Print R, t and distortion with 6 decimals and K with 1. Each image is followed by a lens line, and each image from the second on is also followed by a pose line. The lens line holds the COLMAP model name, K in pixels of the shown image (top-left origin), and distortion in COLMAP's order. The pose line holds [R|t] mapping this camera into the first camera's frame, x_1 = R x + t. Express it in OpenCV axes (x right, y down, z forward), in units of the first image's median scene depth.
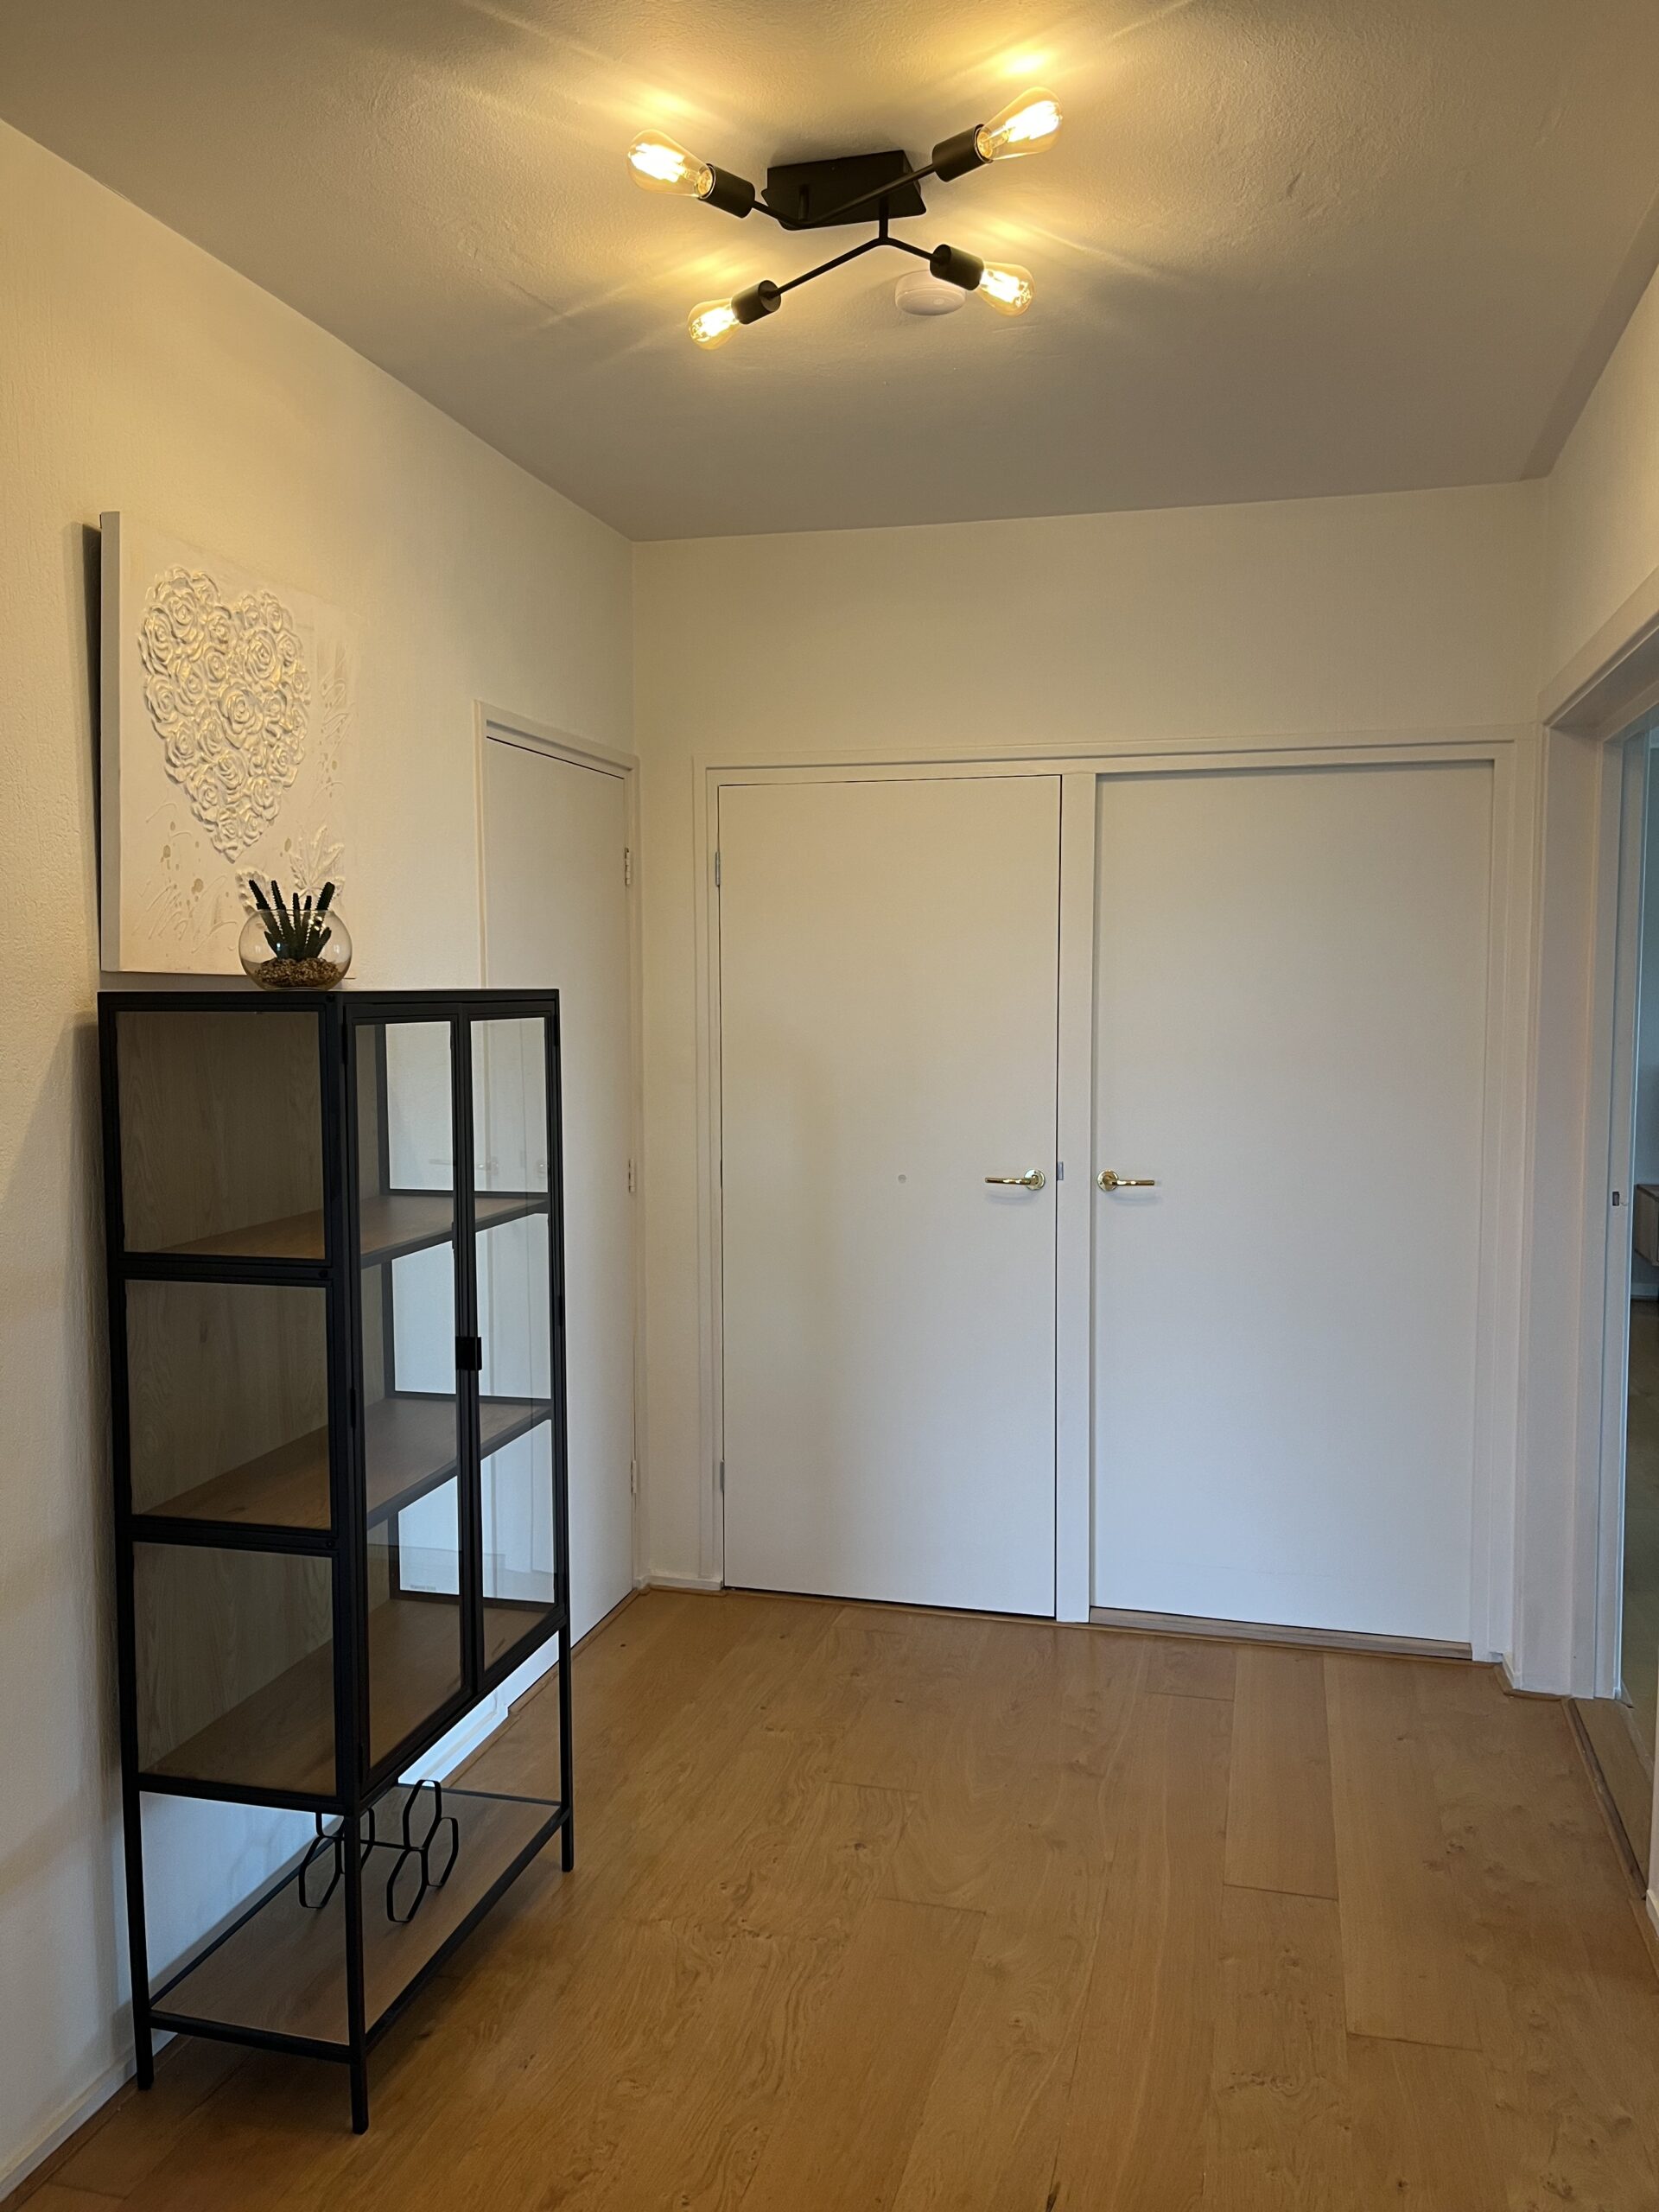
lens RADIAL K [[1661.2, 0, 831.2], [0, 1661.2, 1109.9], [0, 0, 1]] dist [0.001280, -0.018684]
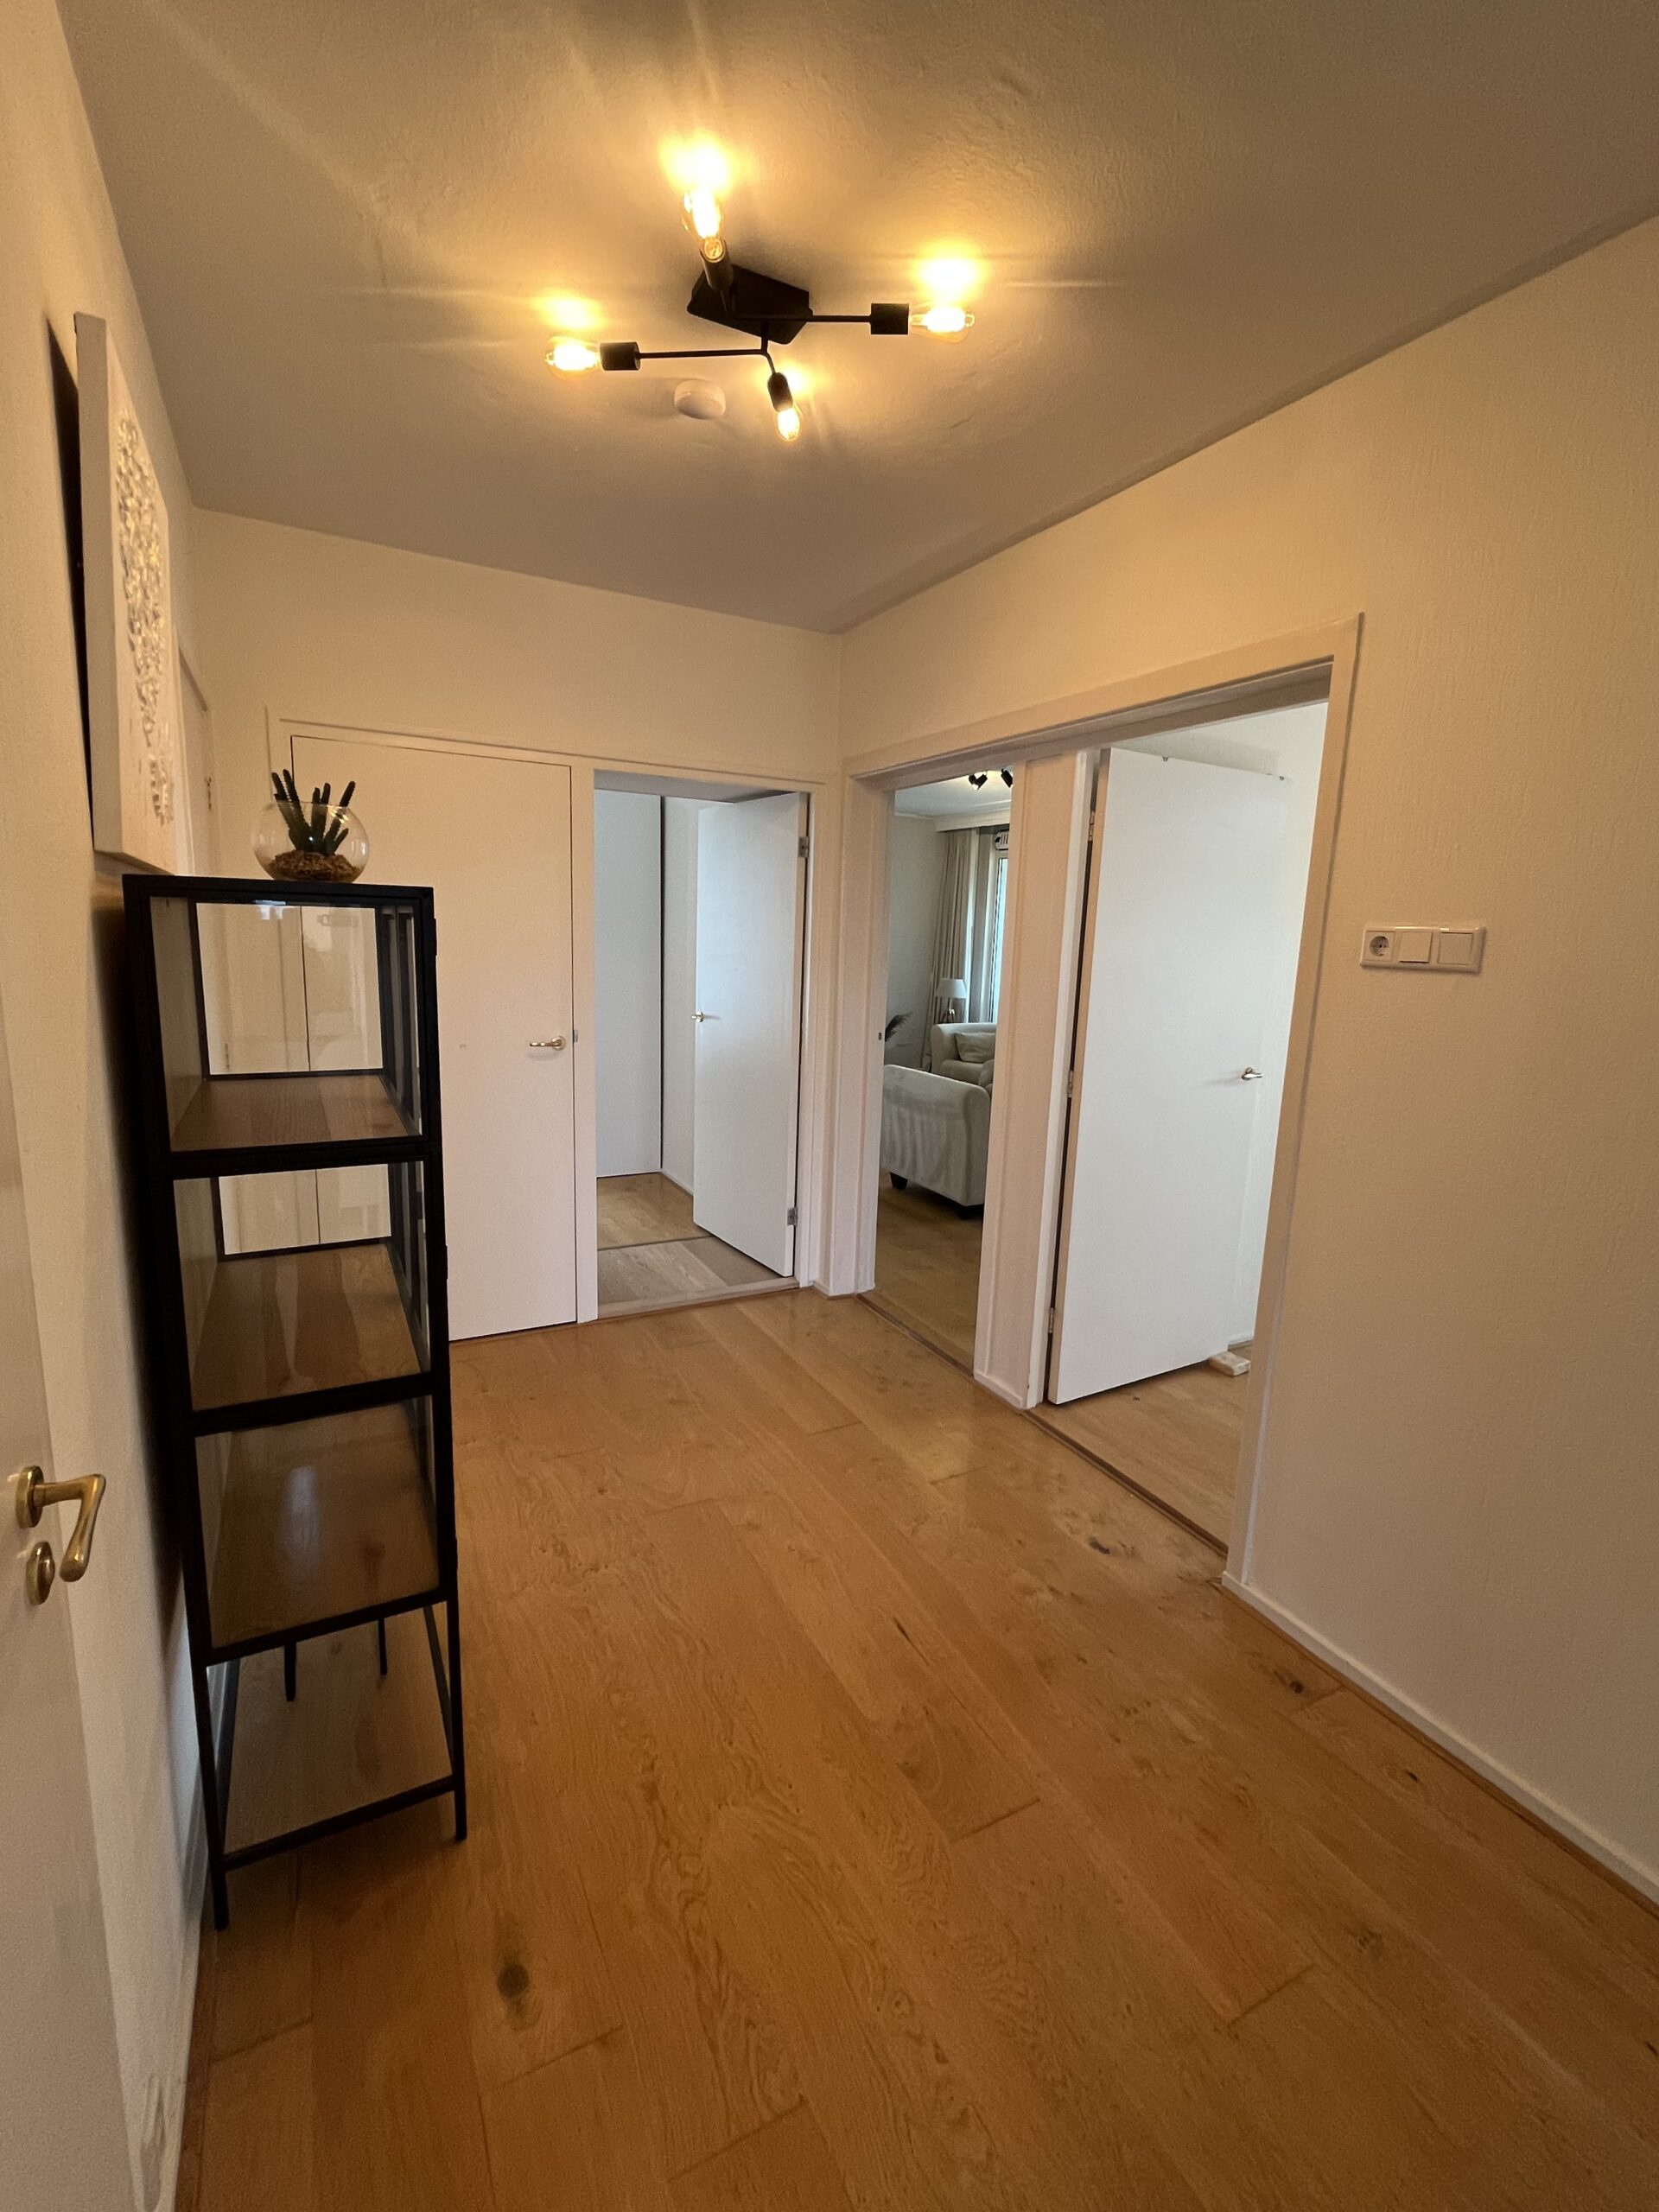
lens RADIAL K [[971.1, 0, 822.9], [0, 971.1, 1101.3], [0, 0, 1]] dist [-0.007100, 0.000565]
pose [[0.732641, -0.091964, 0.674373, -0.452868], [0.021089, 0.993421, 0.112562, 0.001816], [-0.680288, -0.068246, 0.729760, 0.292010]]
